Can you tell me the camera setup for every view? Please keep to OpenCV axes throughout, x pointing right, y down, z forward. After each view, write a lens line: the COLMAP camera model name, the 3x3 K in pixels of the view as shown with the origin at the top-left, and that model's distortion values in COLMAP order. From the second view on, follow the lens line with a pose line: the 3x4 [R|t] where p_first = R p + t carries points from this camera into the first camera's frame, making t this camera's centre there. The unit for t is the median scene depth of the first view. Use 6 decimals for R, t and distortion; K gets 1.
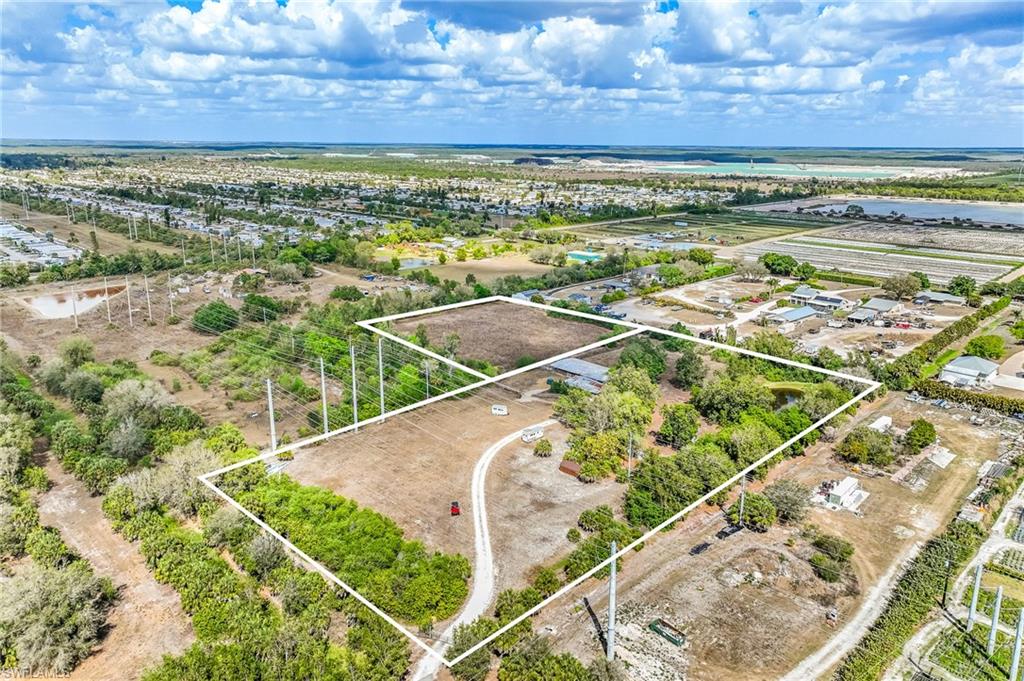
lens RADIAL K [[706.6, 0, 512.0], [0, 706.6, 340.5], [0, 0, 1]] dist [-0.002650, 0.011246]
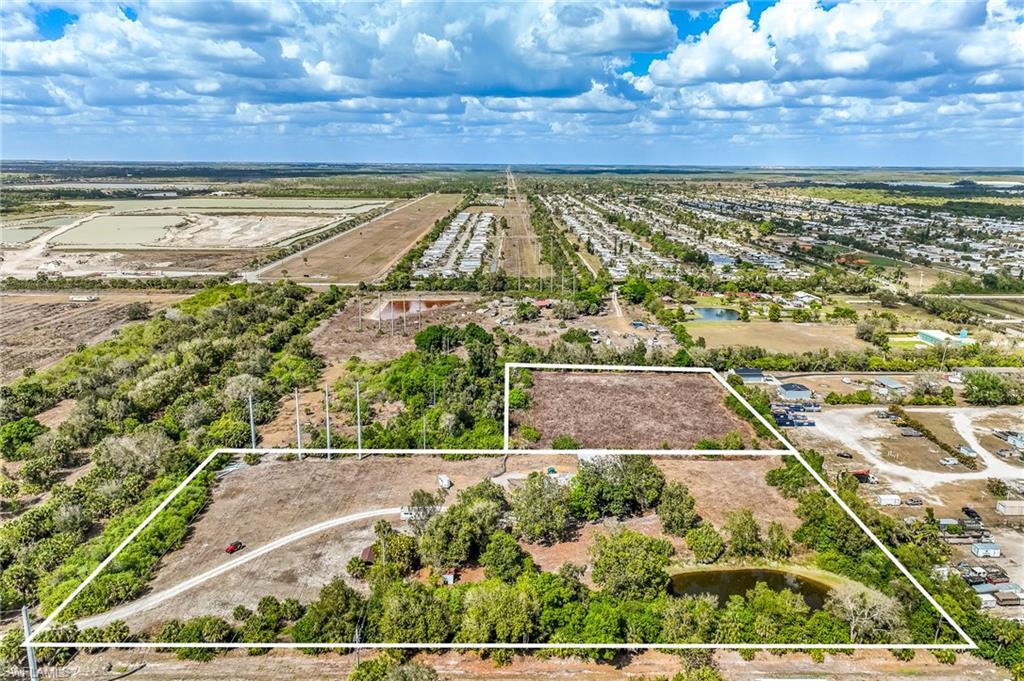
lens RADIAL K [[706.6, 0, 512.0], [0, 706.6, 340.5], [0, 0, 1]] dist [-0.002650, 0.011246]
pose [[0.705131, 0.175113, -0.687114, 0.595880], [-0.191138, 0.980097, 0.053631, -0.140082], [0.682830, 0.093517, 0.724568, 0.297023]]
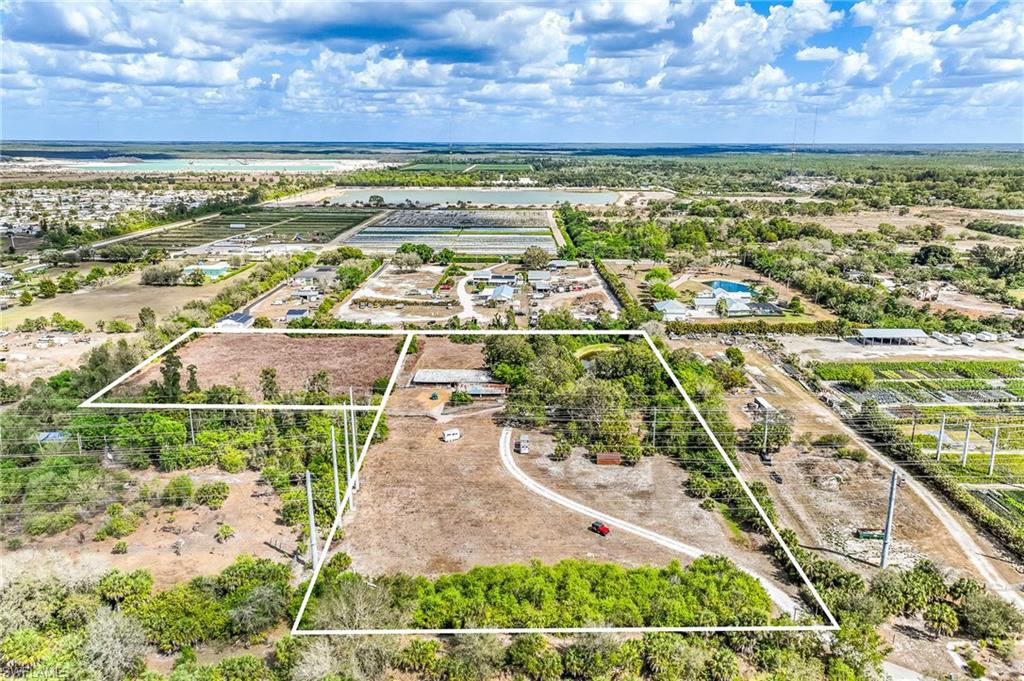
lens RADIAL K [[722.0, 0, 512.0], [0, 722.0, 340.5], [0, 0, 1]] dist [0.005804, 0.009383]
pose [[0.705358, -0.193150, 0.682029, -0.493640], [0.192513, 0.978195, 0.077926, -0.066335], [-0.682209, 0.076333, 0.727162, 0.232893]]
